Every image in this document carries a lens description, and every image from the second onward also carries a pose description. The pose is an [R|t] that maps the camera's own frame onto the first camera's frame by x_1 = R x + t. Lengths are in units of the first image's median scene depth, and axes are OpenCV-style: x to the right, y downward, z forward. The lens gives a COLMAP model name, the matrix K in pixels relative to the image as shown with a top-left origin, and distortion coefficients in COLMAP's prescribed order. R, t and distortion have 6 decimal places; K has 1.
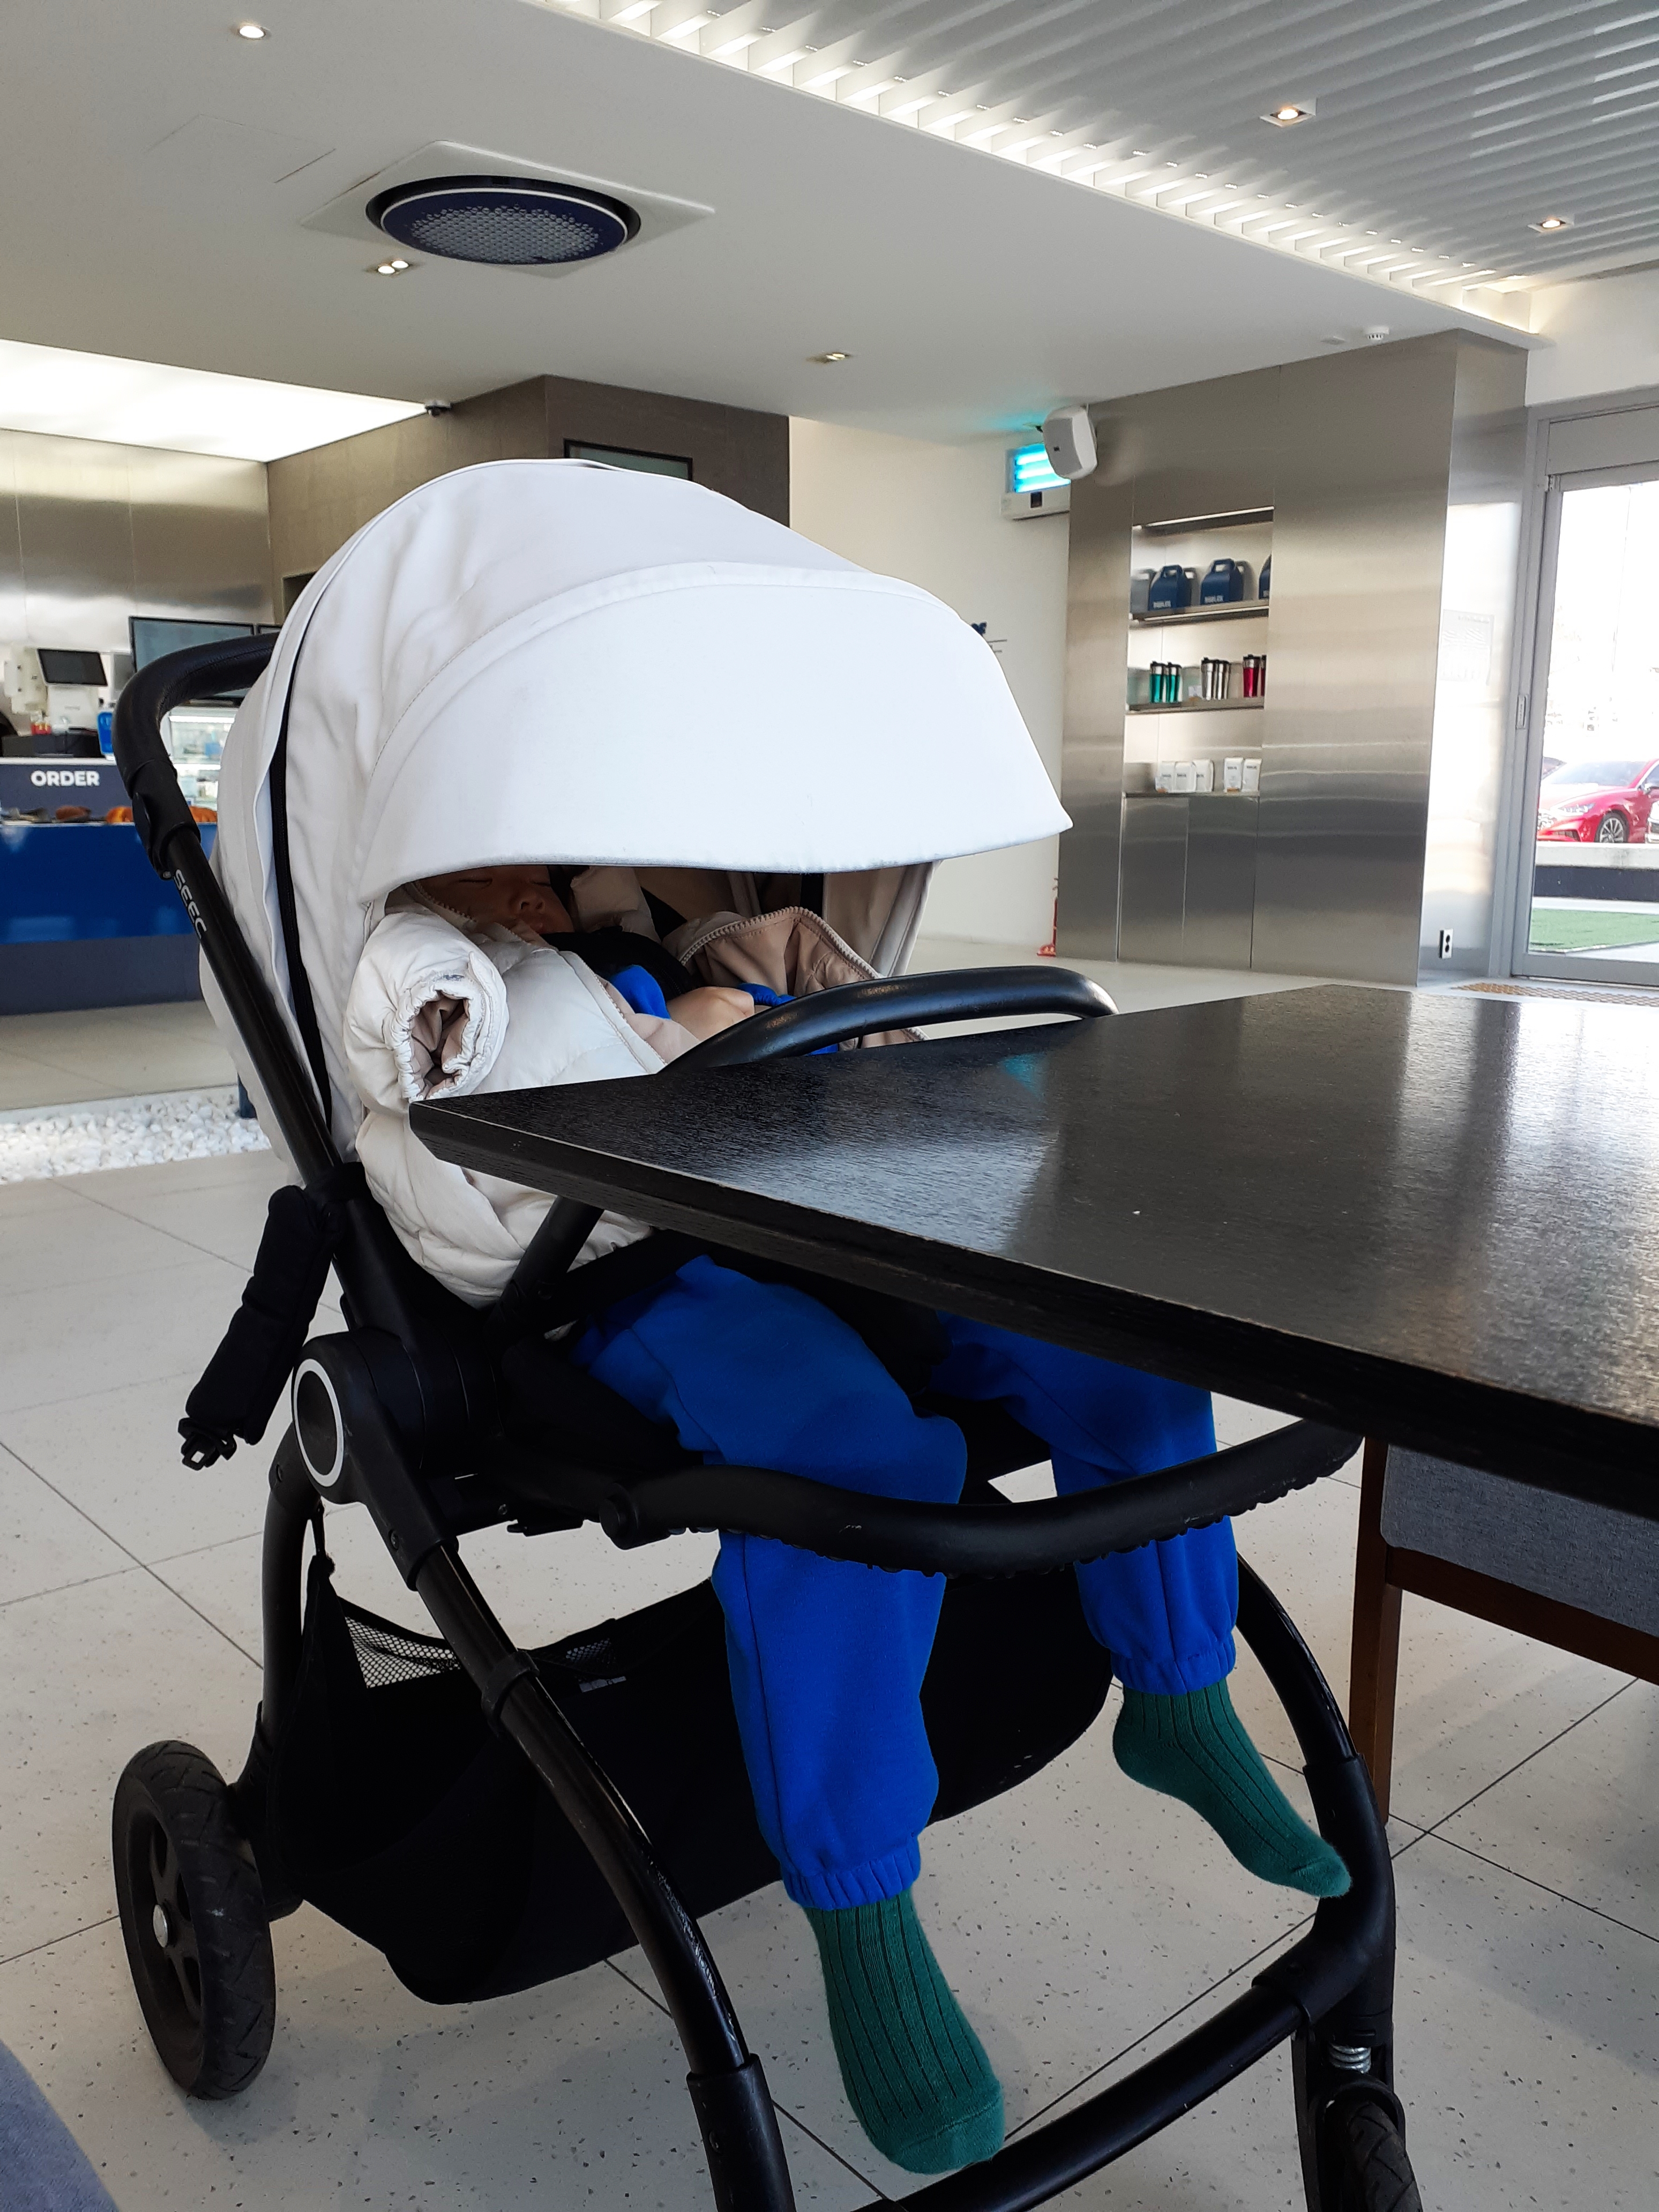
lens RADIAL K [[1793.7, 0, 829.5], [0, 1793.7, 1106.0], [0, 0, 1]] dist [0.181234, -0.352432]
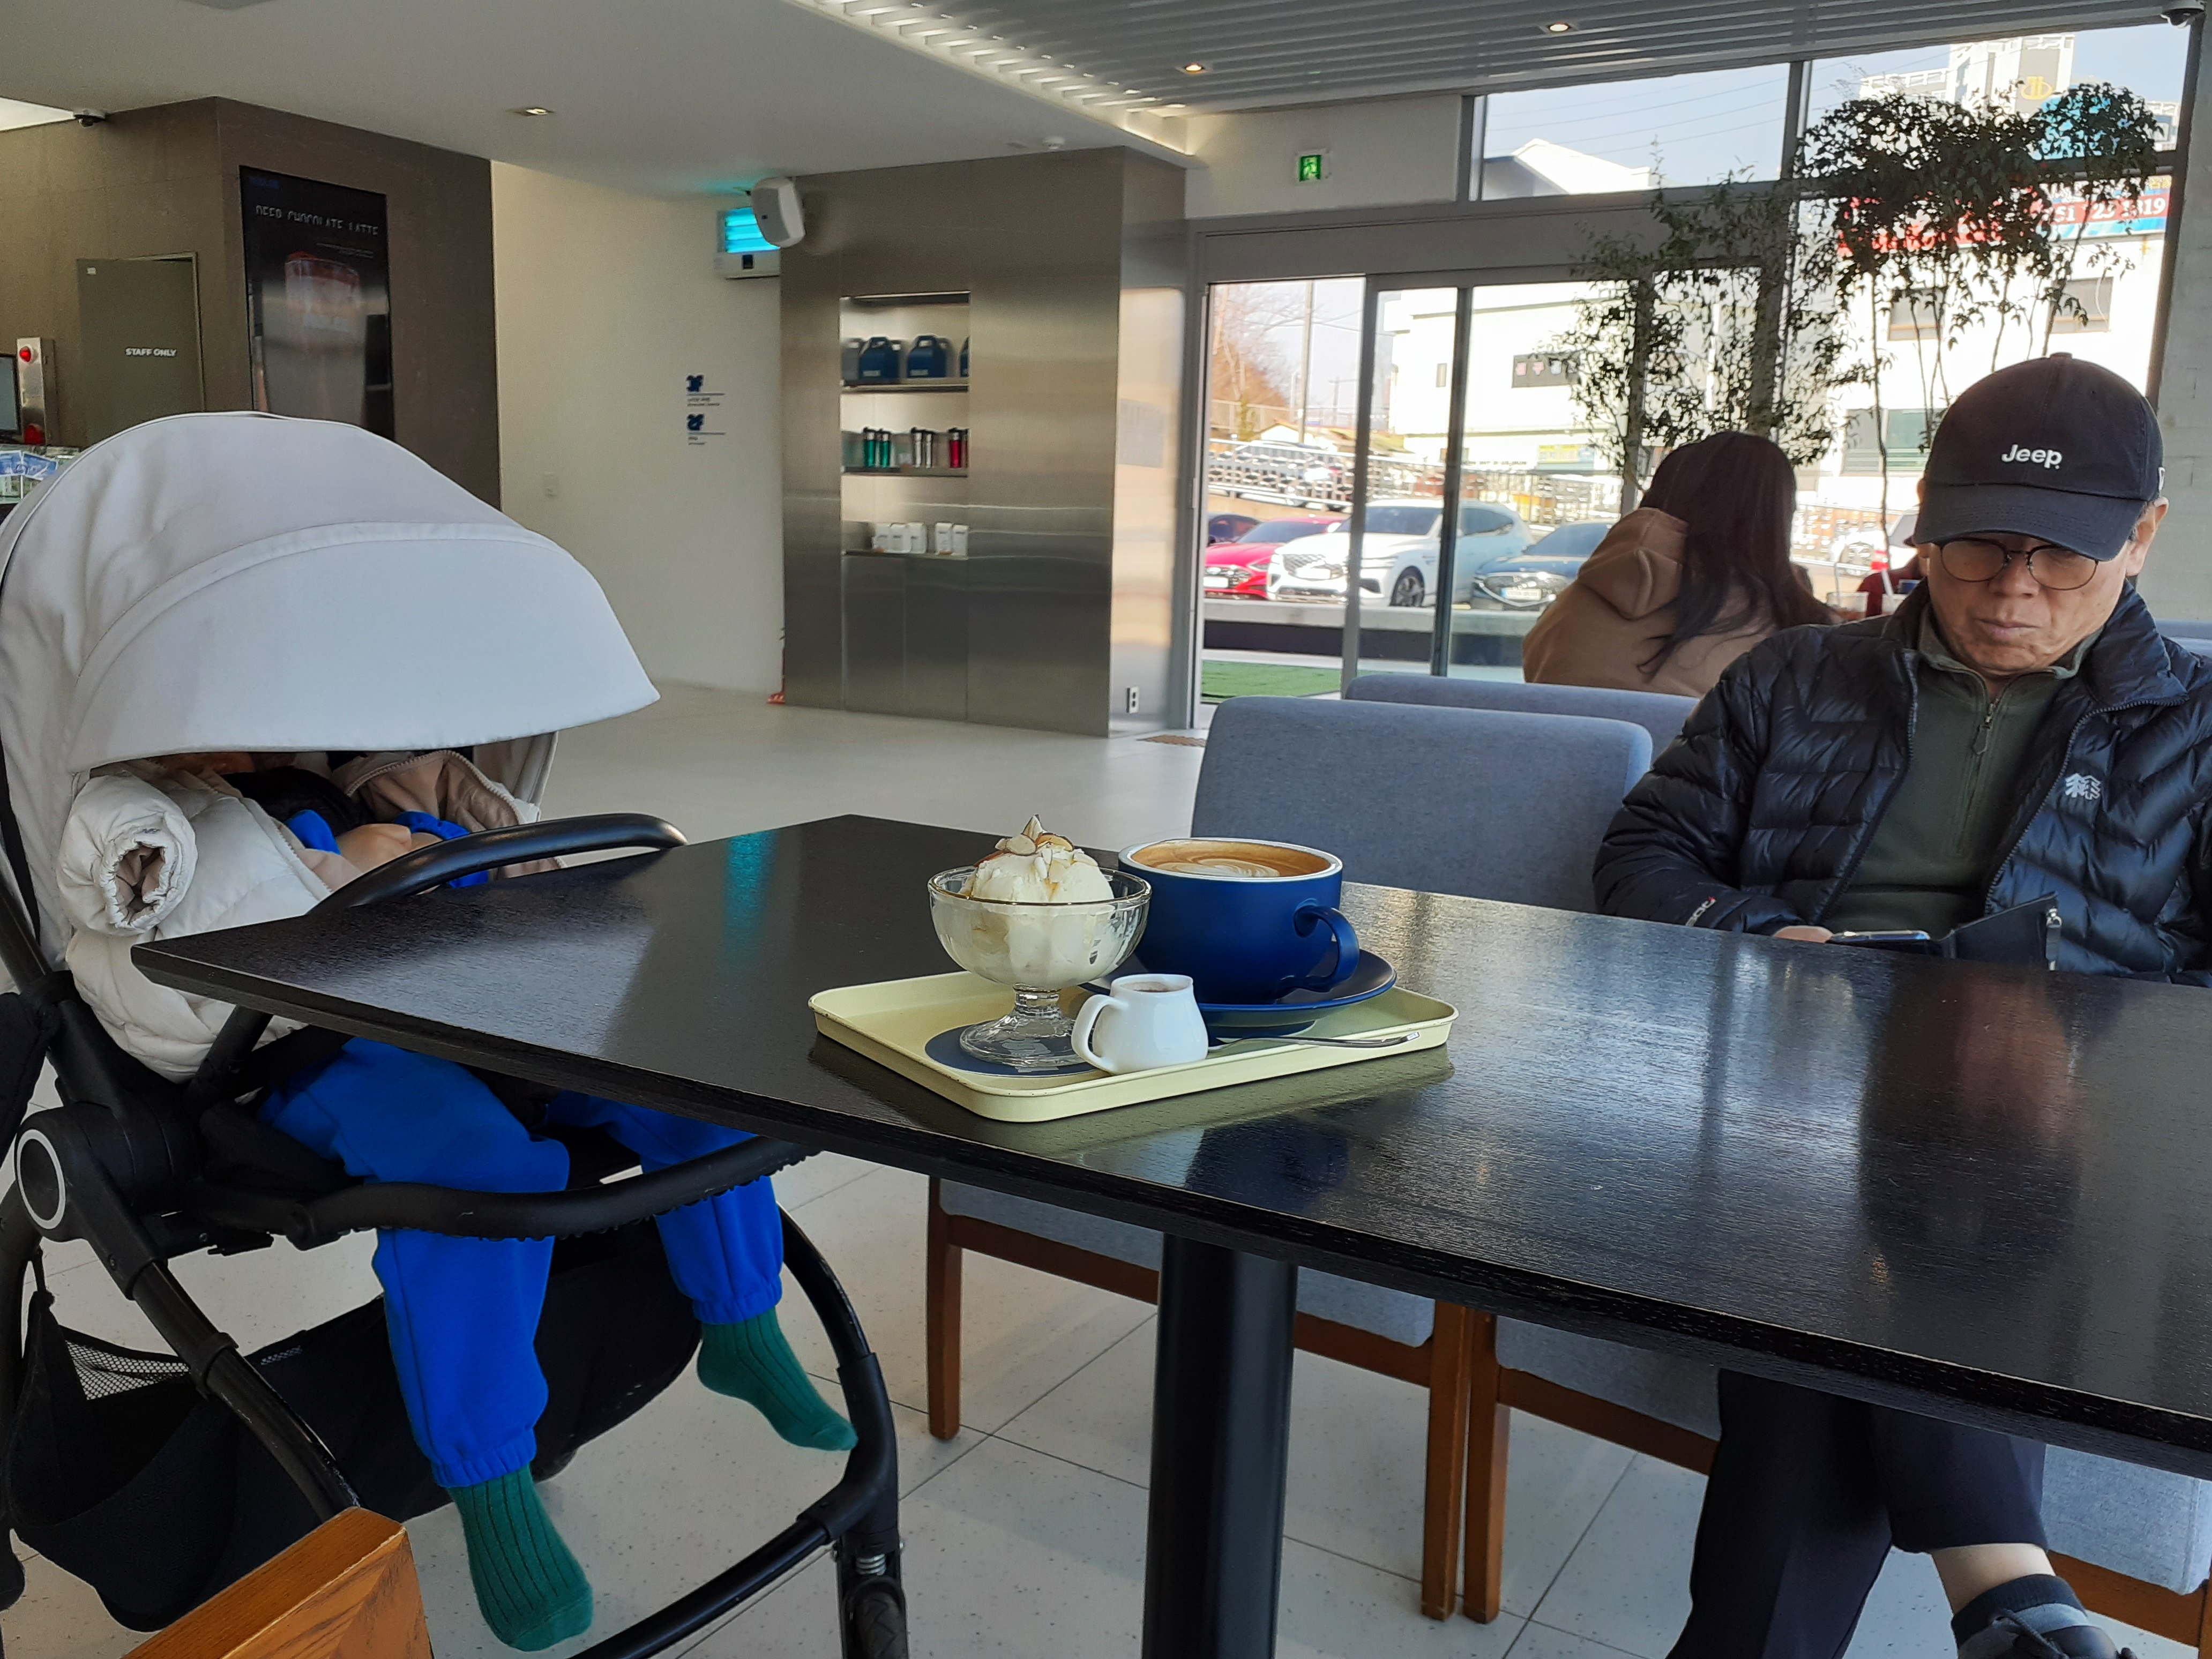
lens RADIAL K [[1810.0, 0, 1127.8], [0, 1810.0, 846.4], [0, 0, 1]] dist [0.048624, -0.071655]
pose [[0.954655, -0.022114, 0.296891, 0.068466], [0.021632, 0.999754, 0.004911, -0.046812], [-0.296927, 0.001734, 0.954899, -0.431832]]
